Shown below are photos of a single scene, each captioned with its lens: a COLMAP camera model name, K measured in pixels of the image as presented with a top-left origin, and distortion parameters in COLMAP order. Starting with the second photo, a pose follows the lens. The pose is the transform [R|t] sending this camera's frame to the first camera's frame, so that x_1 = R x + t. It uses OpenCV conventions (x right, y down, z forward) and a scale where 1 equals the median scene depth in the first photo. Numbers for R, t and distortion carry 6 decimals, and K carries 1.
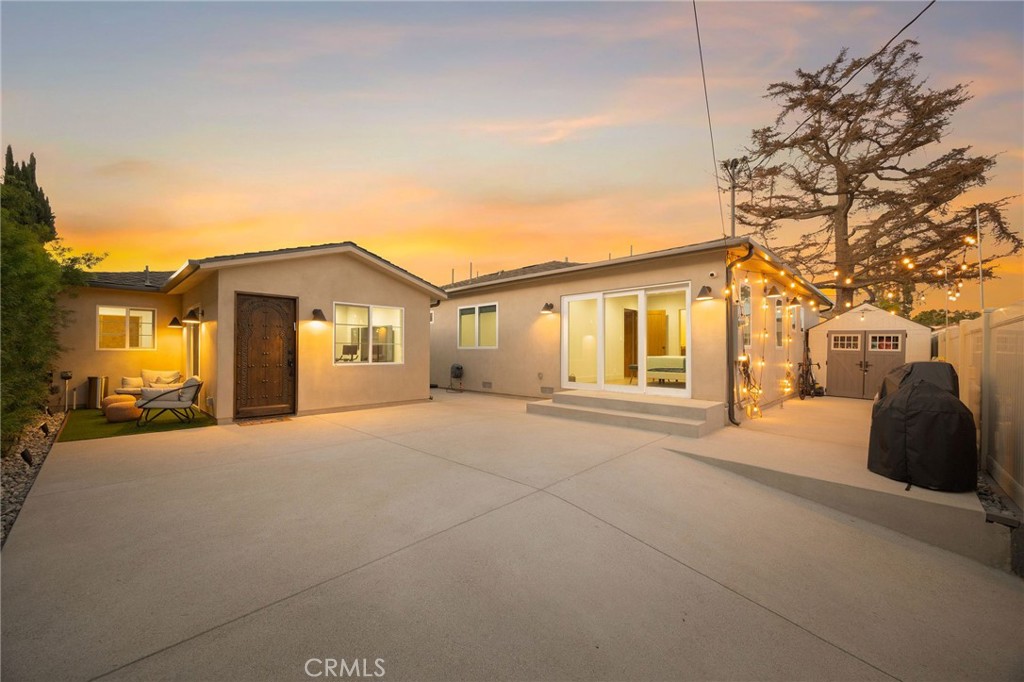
lens RADIAL K [[398.5, 0, 514.6], [0, 398.5, 343.2], [0, 0, 1]] dist [0.001830, 0.000145]
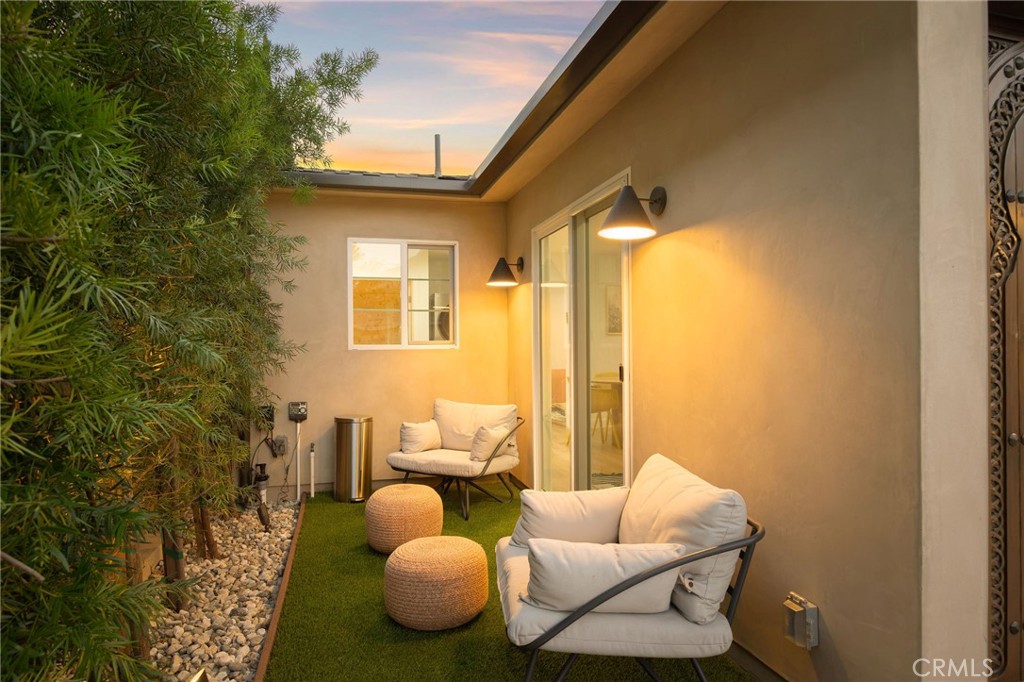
lens RADIAL K [[622.2, 0, 511.2], [0, 622.2, 343.3], [0, 0, 1]] dist [-0.000200, -0.000026]
pose [[0.853462, -0.012073, -0.521016, -0.598525], [0.016959, 0.999846, 0.004612, 0.011140], [0.520880, -0.012772, 0.853535, 0.566824]]
